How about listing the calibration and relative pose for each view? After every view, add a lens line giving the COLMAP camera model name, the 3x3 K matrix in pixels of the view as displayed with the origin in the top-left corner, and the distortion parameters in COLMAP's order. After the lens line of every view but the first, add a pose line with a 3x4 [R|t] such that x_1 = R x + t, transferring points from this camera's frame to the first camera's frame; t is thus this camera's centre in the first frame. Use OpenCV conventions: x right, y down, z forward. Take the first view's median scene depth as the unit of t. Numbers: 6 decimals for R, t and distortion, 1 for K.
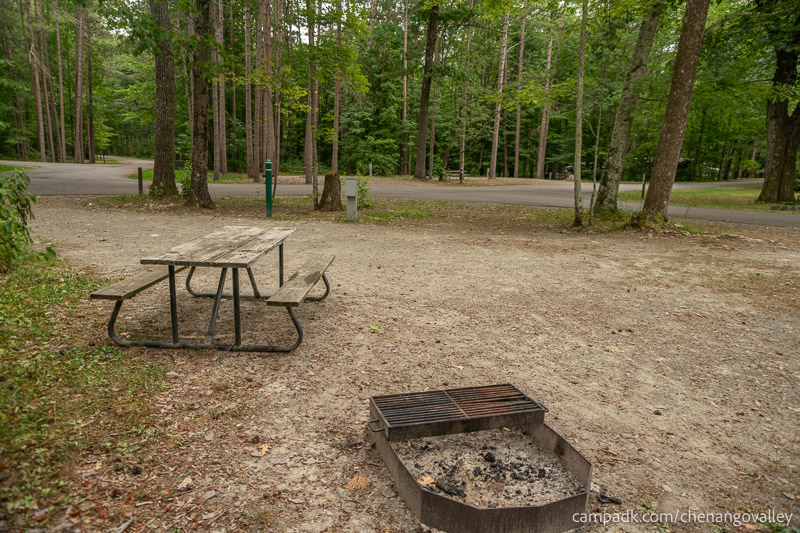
lens RADIAL K [[533.2, 0, 400.4], [0, 533.2, 264.0], [0, 0, 1]] dist [0.010281, 0.016132]
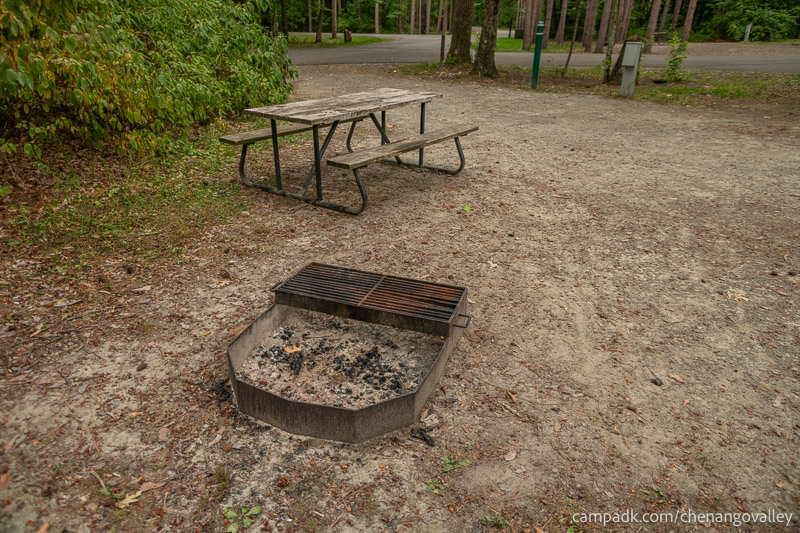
lens RADIAL K [[533.2, 0, 399.8], [0, 533.2, 268.3], [0, 0, 1]] dist [0.010281, 0.016132]
pose [[0.798428, 0.224858, -0.558527, 0.464124], [-0.092773, 0.962513, 0.254877, -0.004938], [0.594900, -0.151685, 0.789358, 0.235061]]
